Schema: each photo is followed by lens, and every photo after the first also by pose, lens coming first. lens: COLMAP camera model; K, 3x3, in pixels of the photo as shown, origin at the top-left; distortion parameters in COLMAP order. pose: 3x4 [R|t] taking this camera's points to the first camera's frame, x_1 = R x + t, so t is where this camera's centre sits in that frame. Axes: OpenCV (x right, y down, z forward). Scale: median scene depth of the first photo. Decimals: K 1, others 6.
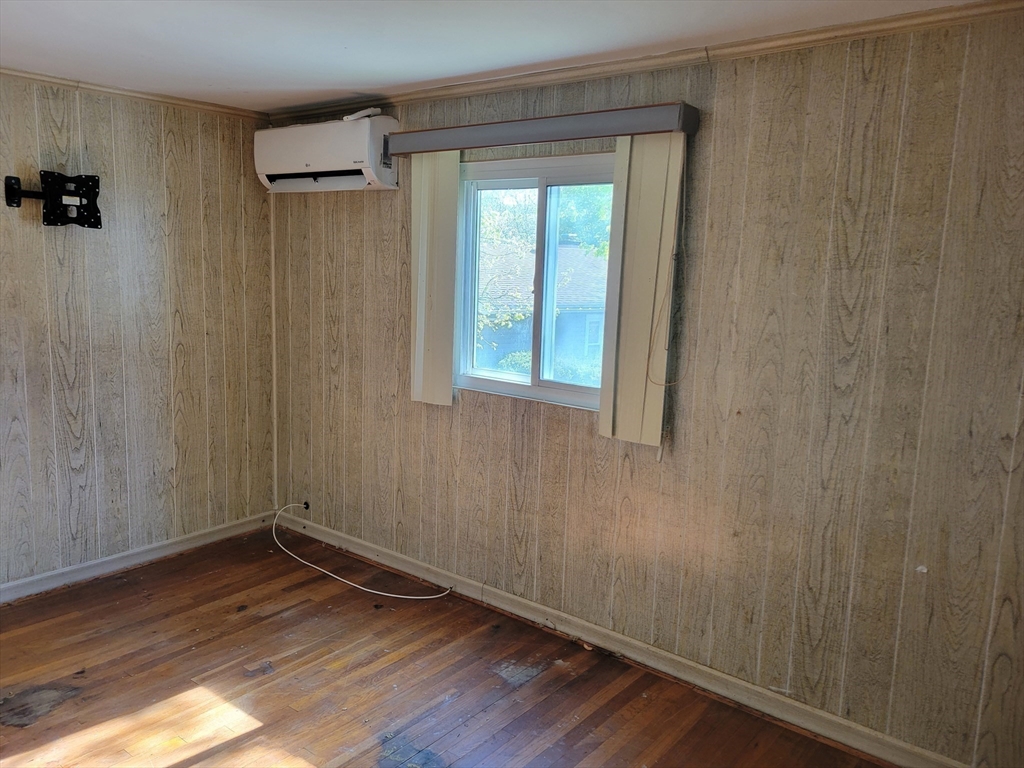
lens RADIAL K [[771.3, 0, 511.8], [0, 771.3, 385.7], [0, 0, 1]] dist [0.040773, -0.005209]
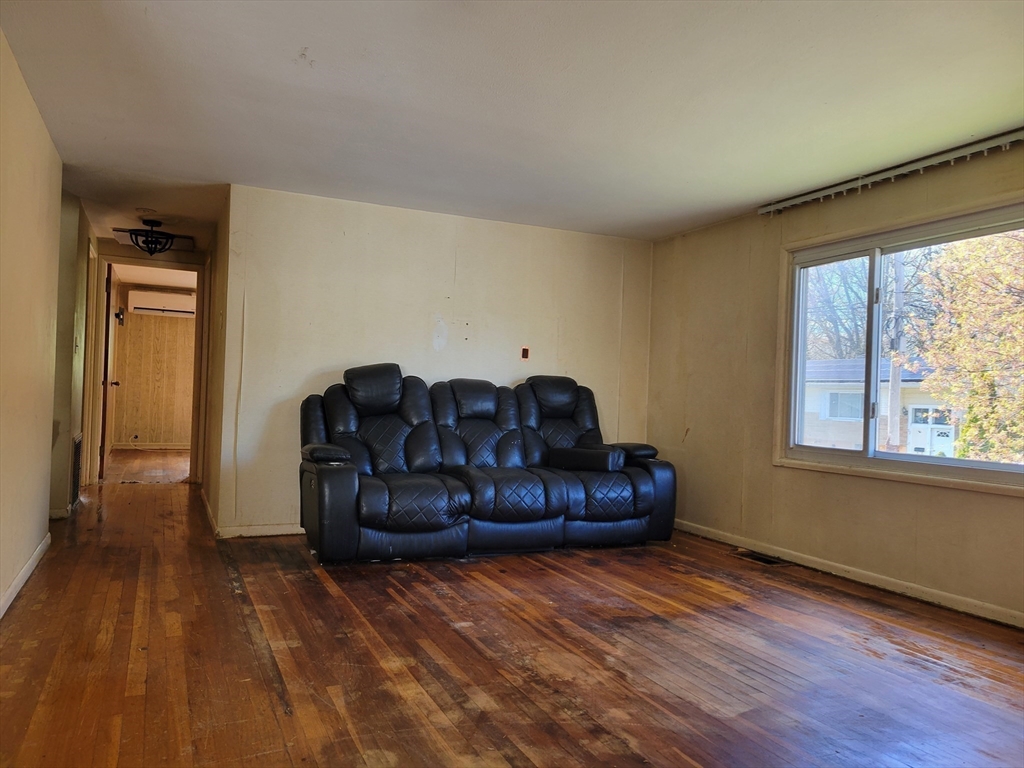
lens RADIAL K [[771.3, 0, 512.3], [0, 771.3, 385.4], [0, 0, 1]] dist [0.040773, -0.005209]
pose [[0.456592, -0.009122, 0.889629, -2.068072], [0.115540, 0.992087, -0.049127, 0.270872], [-0.882142, 0.125219, 0.454033, -1.297902]]
